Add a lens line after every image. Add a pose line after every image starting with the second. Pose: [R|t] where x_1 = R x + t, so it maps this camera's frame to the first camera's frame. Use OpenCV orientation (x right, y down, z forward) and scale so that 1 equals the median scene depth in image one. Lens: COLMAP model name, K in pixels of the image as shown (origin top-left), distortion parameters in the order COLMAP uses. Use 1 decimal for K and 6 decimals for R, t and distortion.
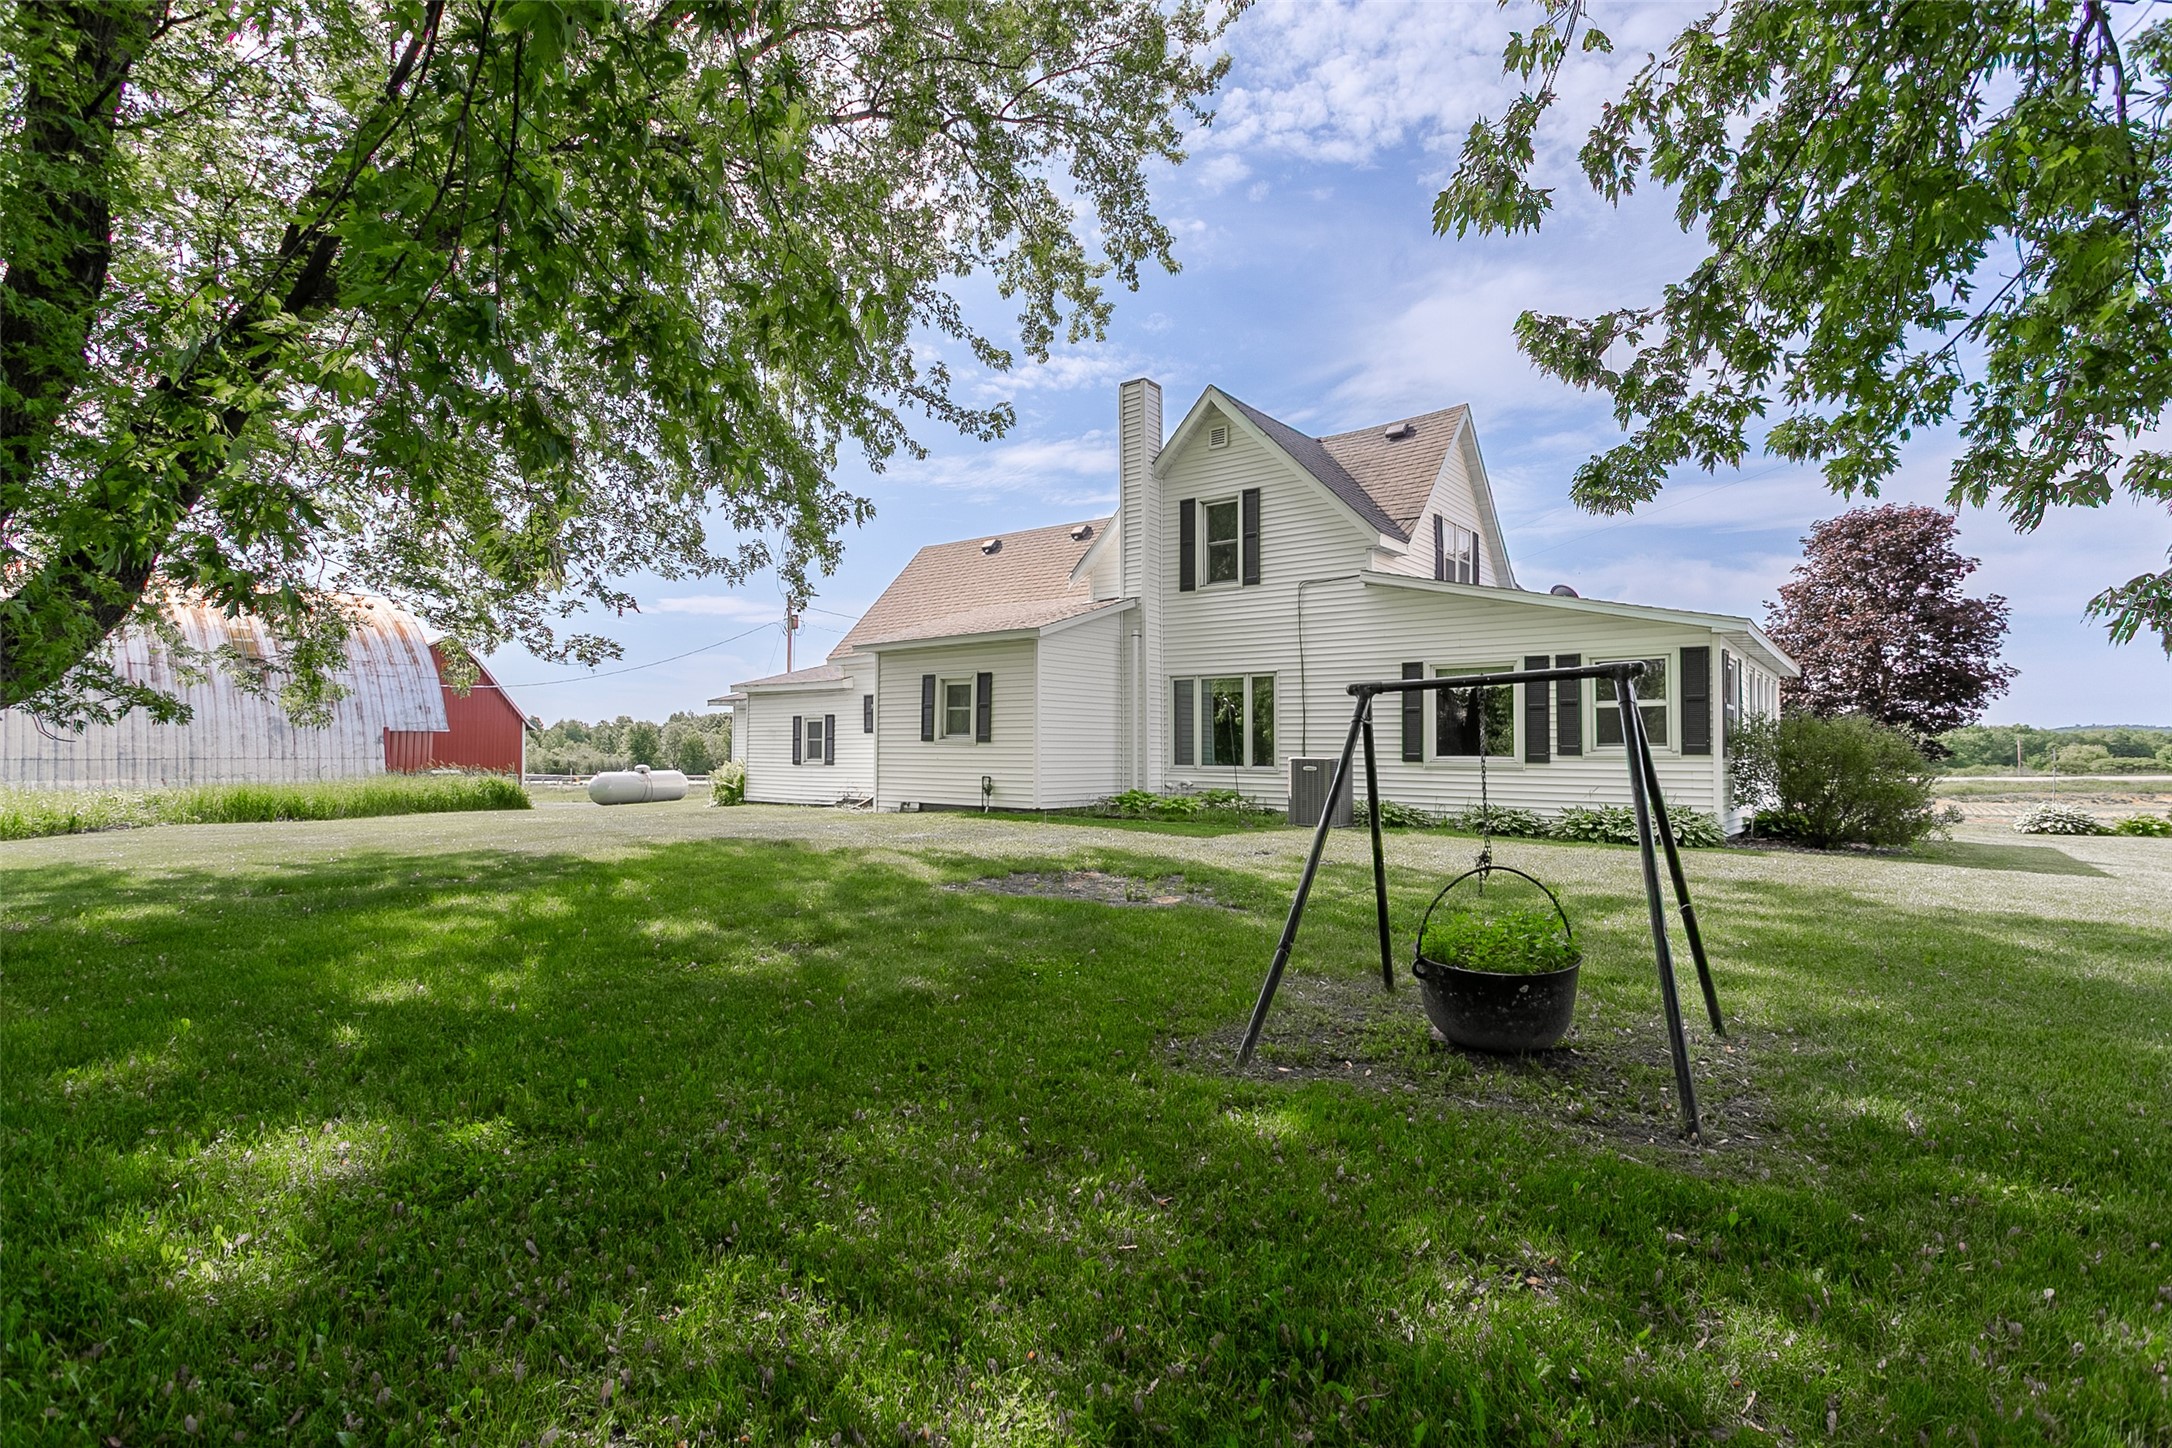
lens RADIAL K [[1051.9, 0, 1097.4], [0, 1051.9, 721.1], [0, 0, 1]] dist [0.007486, -0.001498]
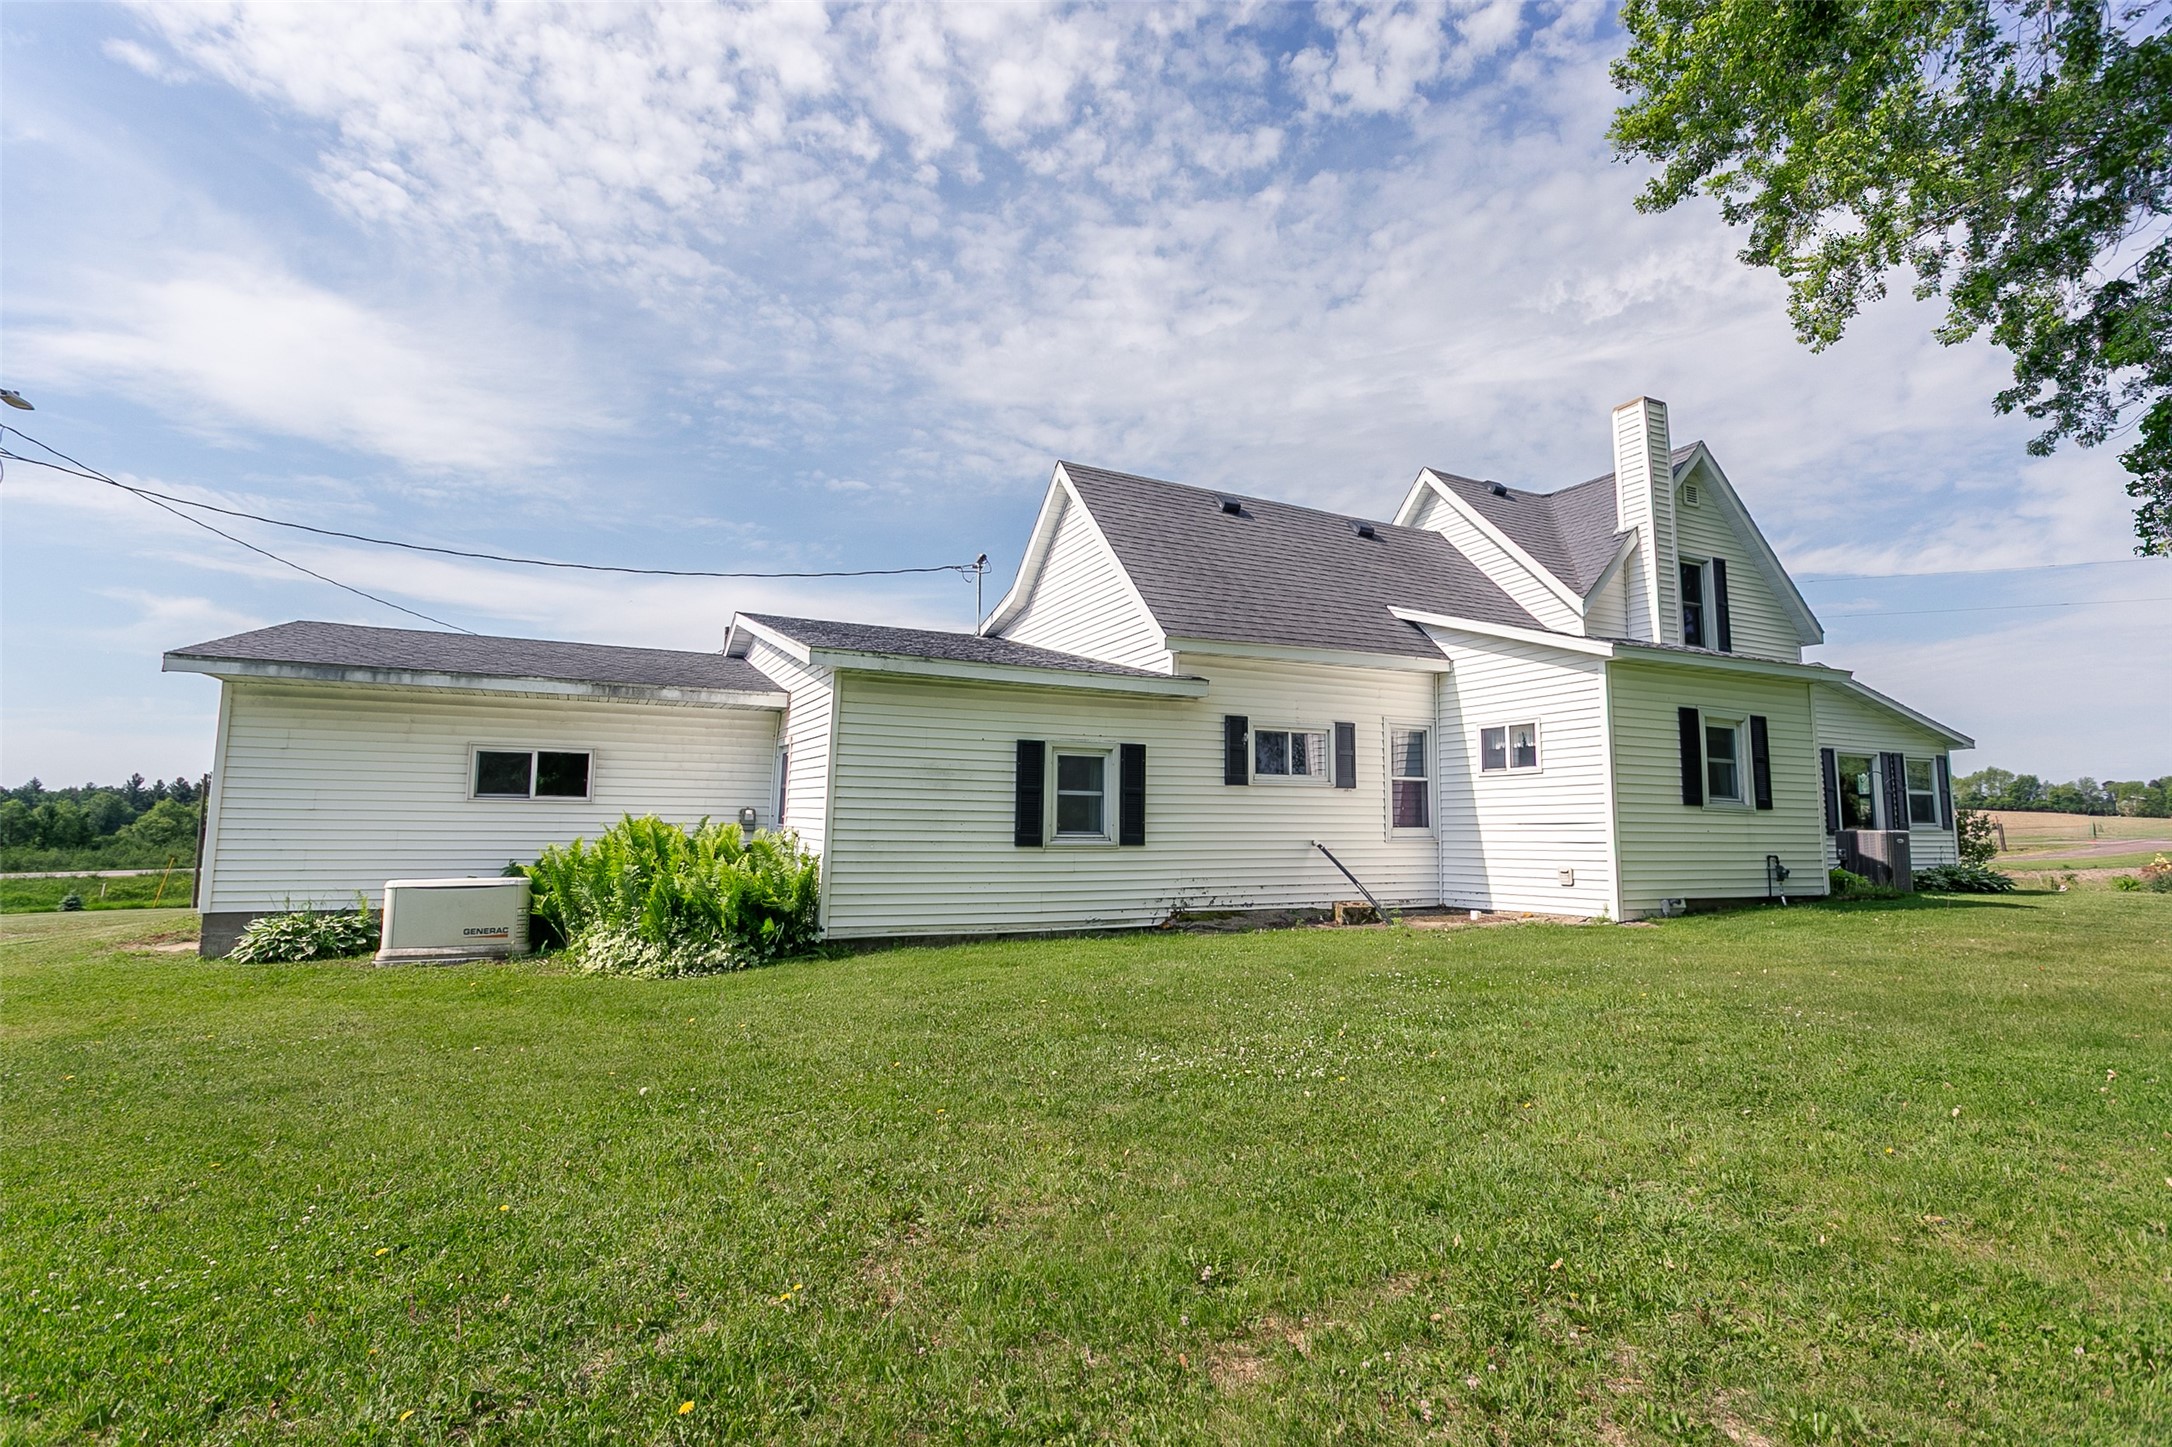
lens RADIAL K [[1051.9, 0, 1085.8], [0, 1051.9, 721.1], [0, 0, 1]] dist [0.007486, -0.001498]
pose [[0.442271, 0.102650, 0.890988, -0.940176], [-0.024849, 0.994450, -0.102235, 0.045311], [-0.896537, 0.023076, 0.442368, 1.058788]]
